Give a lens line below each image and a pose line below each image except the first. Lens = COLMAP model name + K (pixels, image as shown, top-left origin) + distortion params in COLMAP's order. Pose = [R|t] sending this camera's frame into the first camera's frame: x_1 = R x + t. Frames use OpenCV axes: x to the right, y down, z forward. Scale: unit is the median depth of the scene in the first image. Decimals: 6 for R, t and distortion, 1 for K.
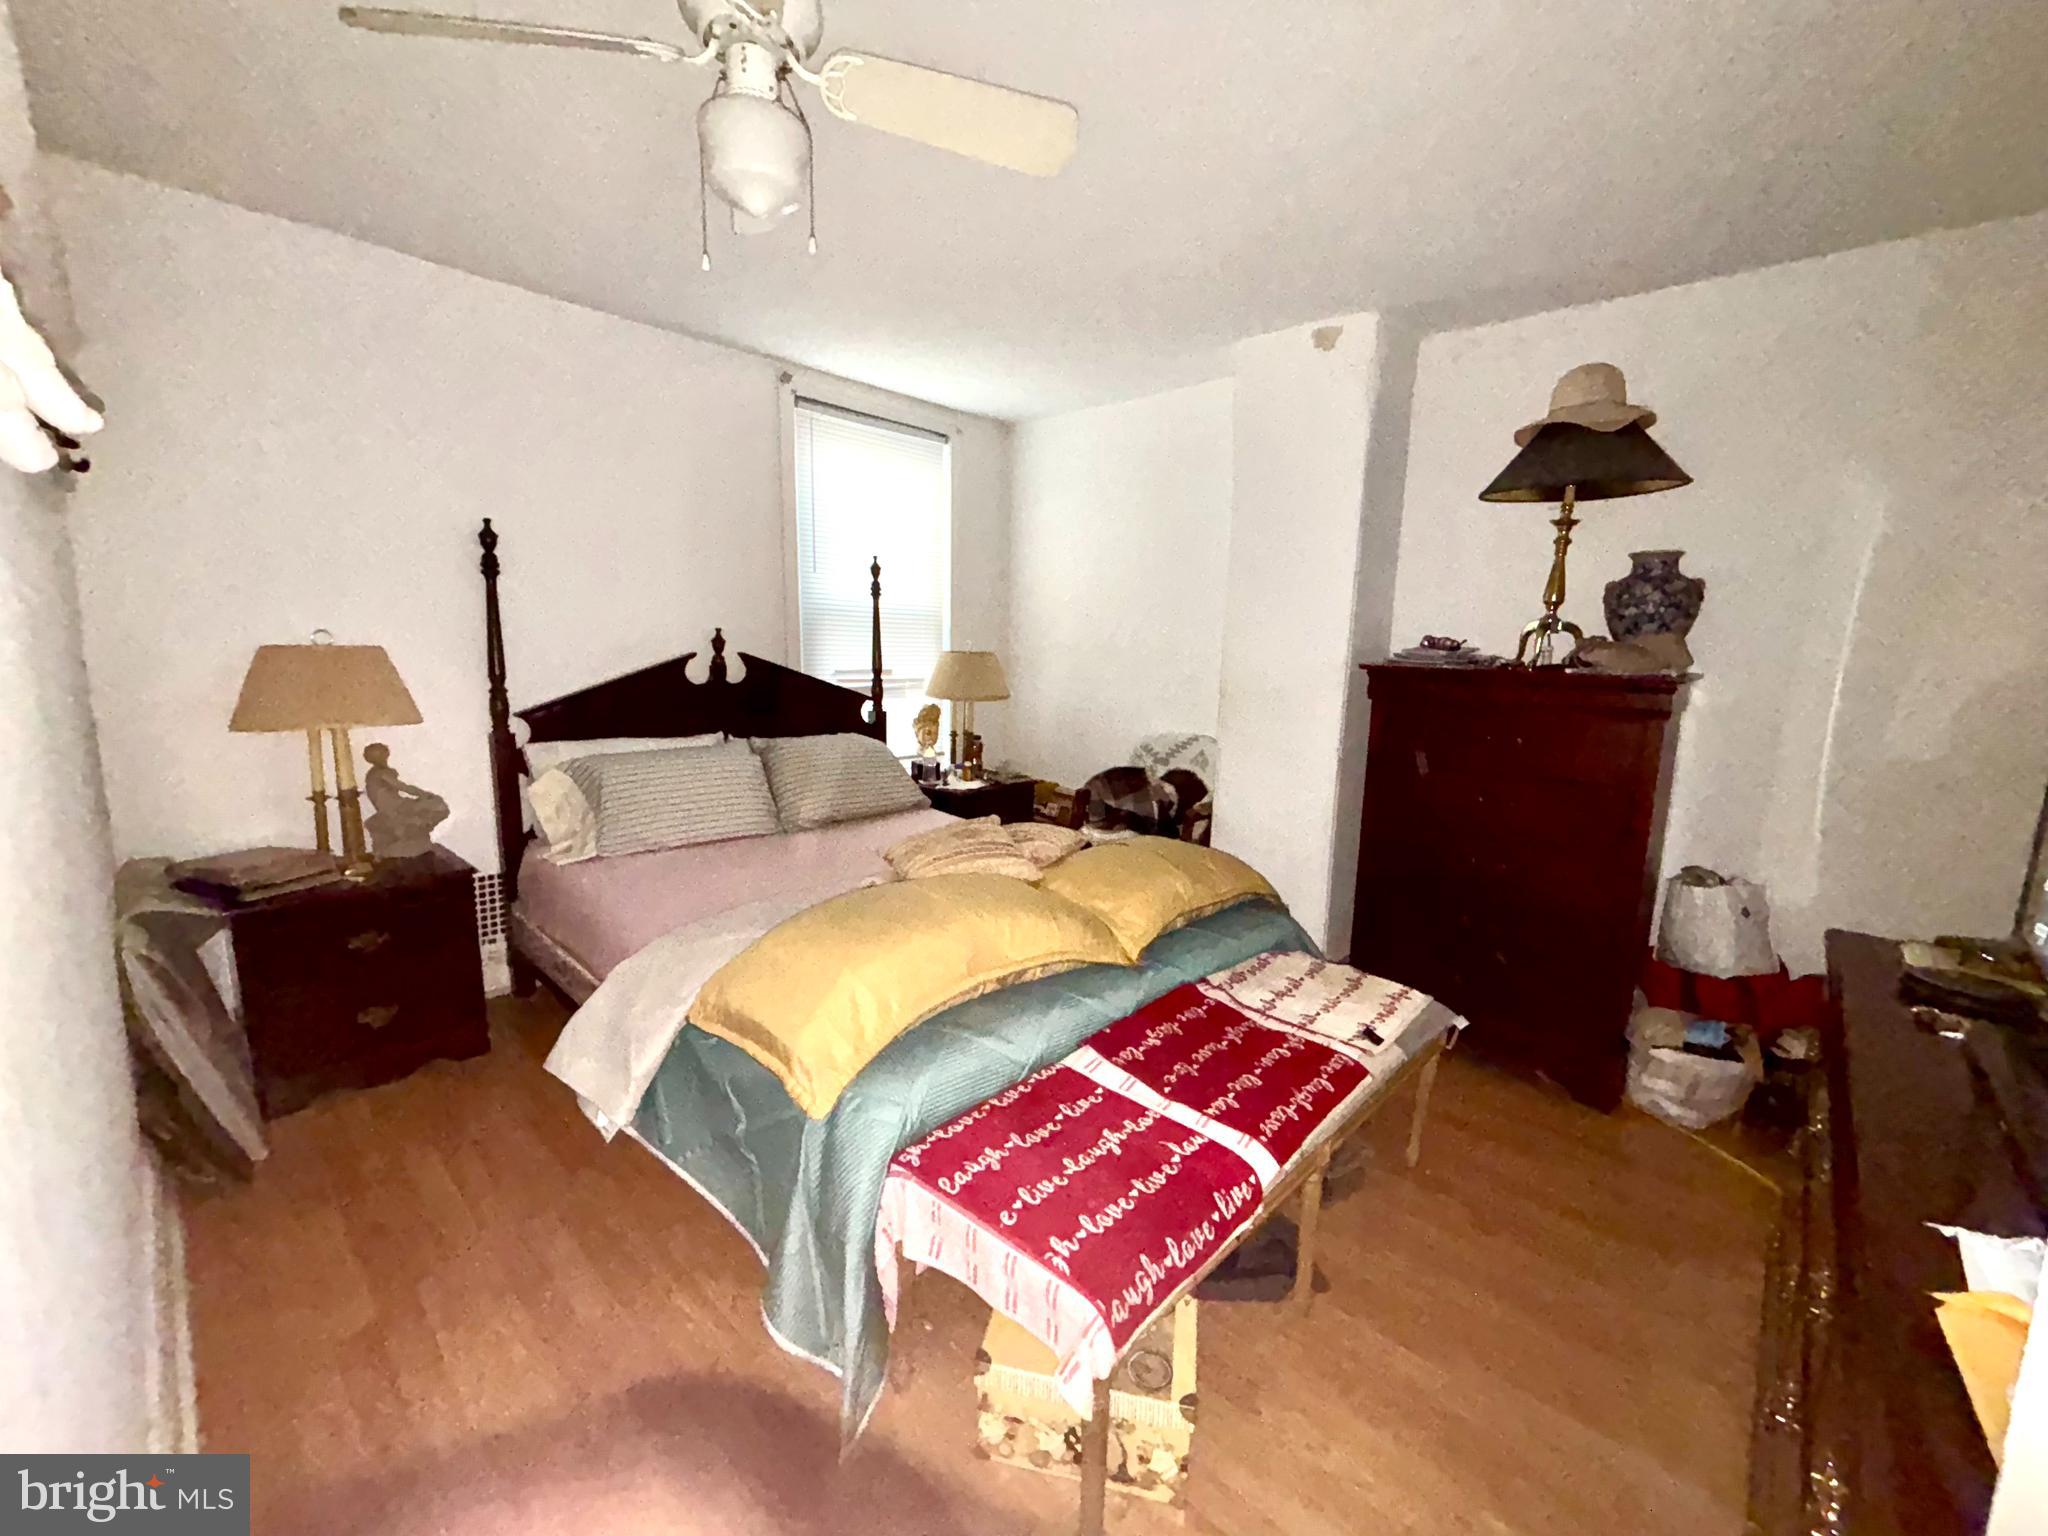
lens RADIAL K [[830.8, 0, 1031.5], [0, 830.8, 768.5], [0, 0, 1]] dist [0.002469, 0.000259]
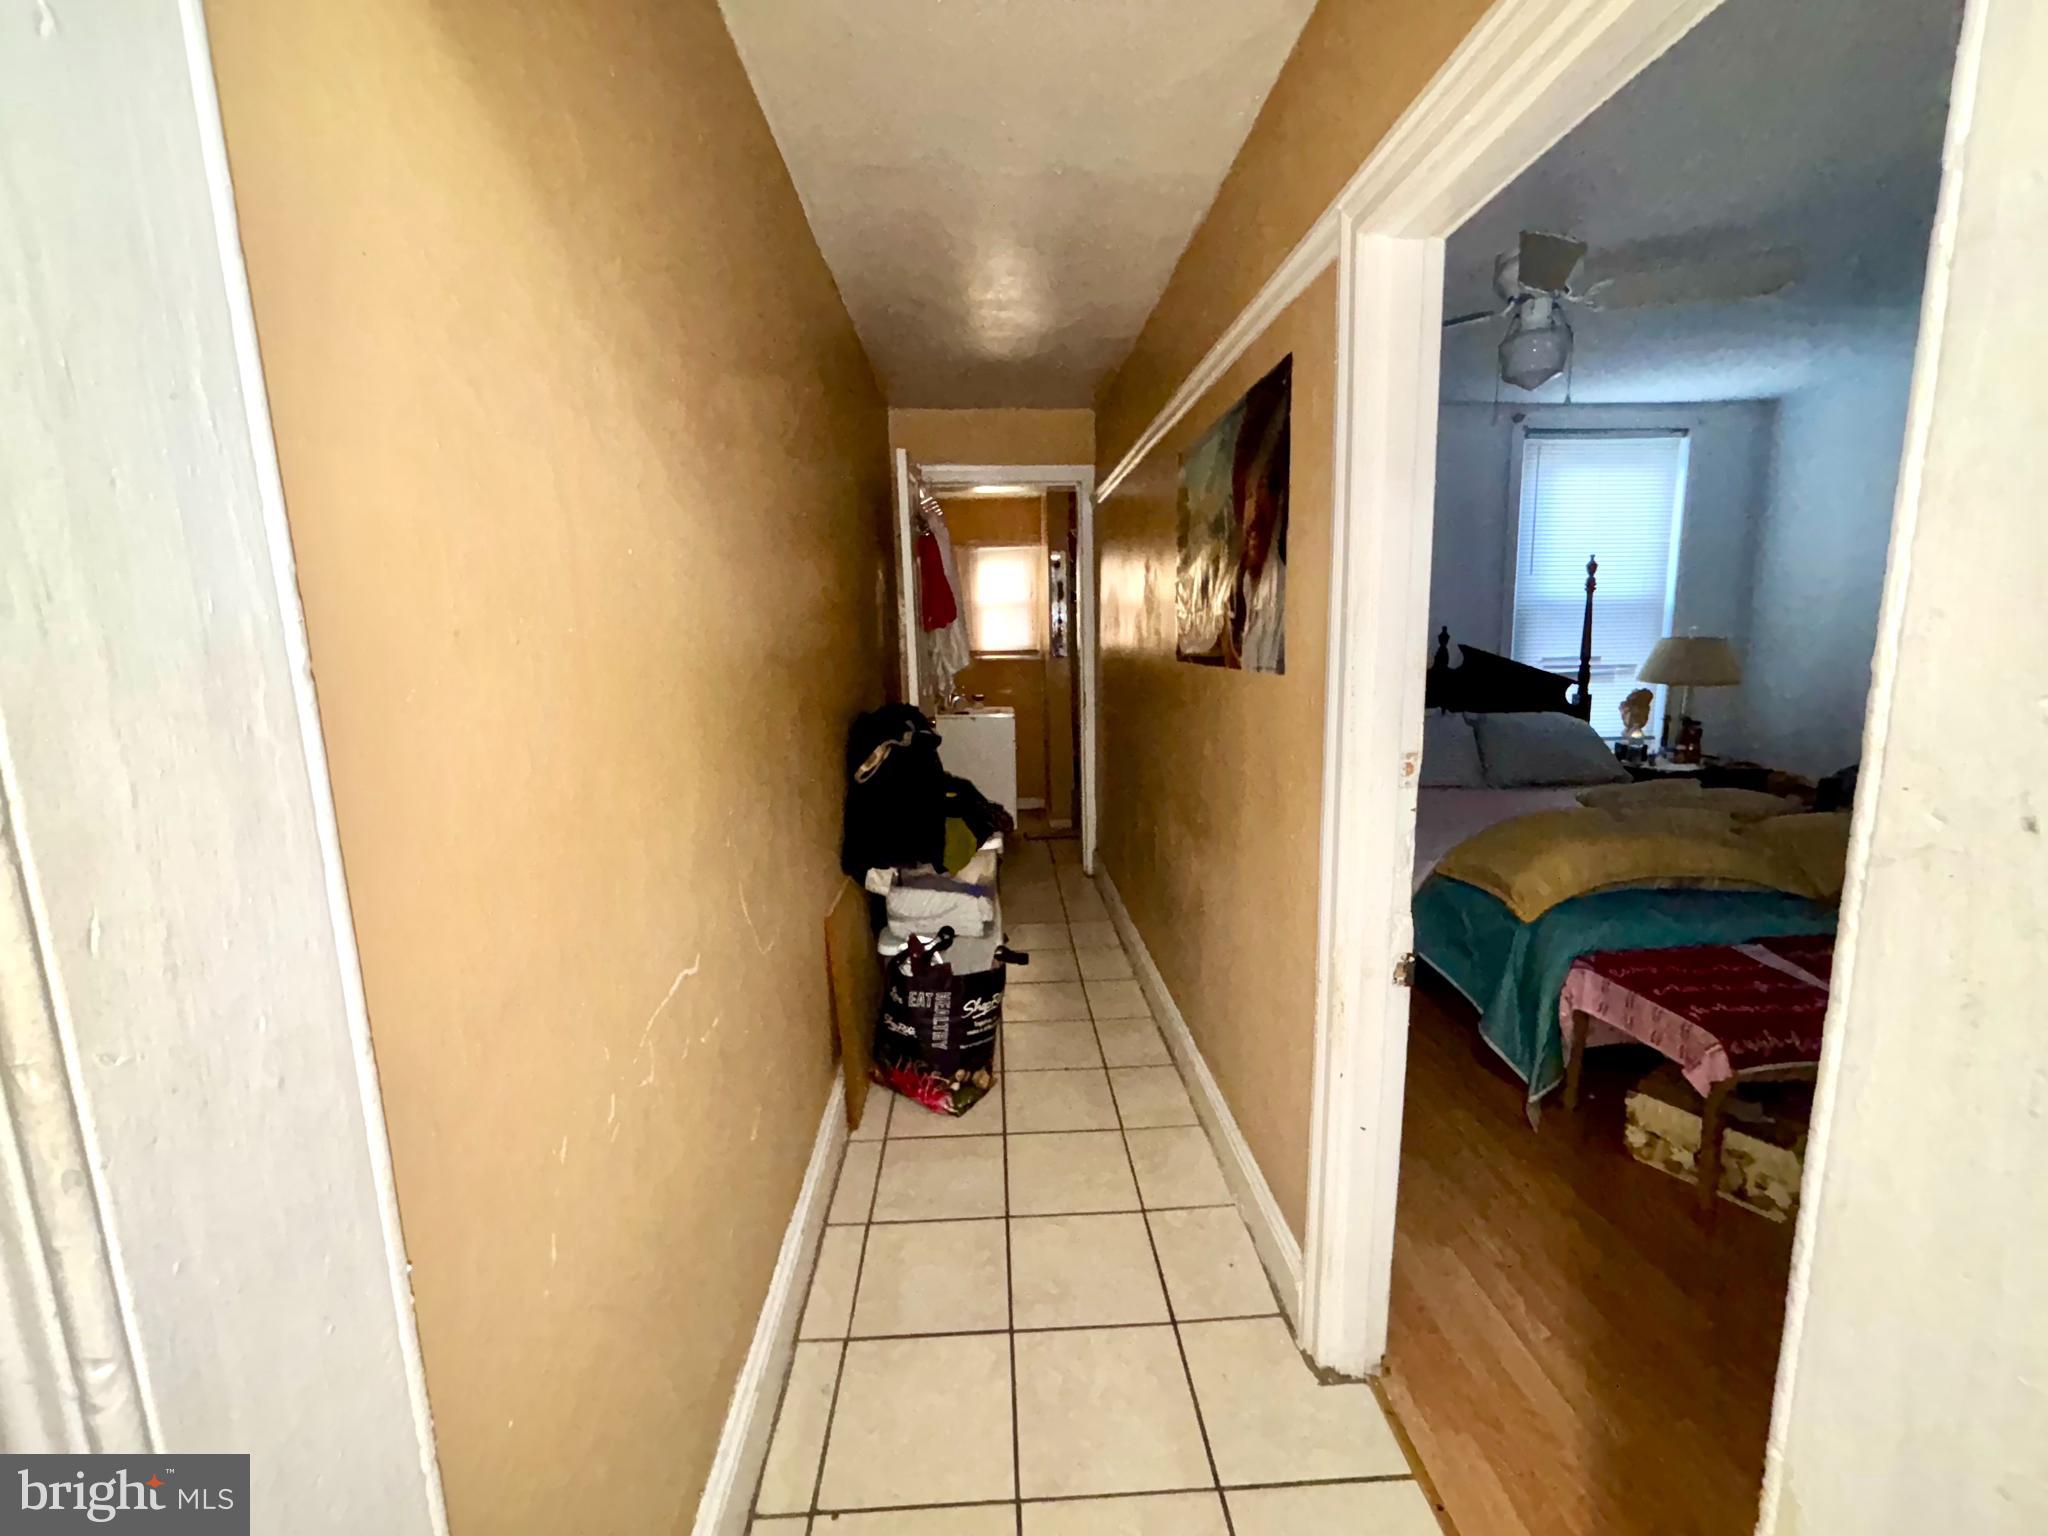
lens RADIAL K [[830.8, 0, 1033.7], [0, 830.8, 770.1], [0, 0, 1]] dist [0.002469, 0.000259]
pose [[0.726319, 0.073488, -0.683418, 0.071711], [-0.066901, 0.997106, 0.036118, 0.059409], [0.684094, 0.019488, 0.729133, -0.450982]]
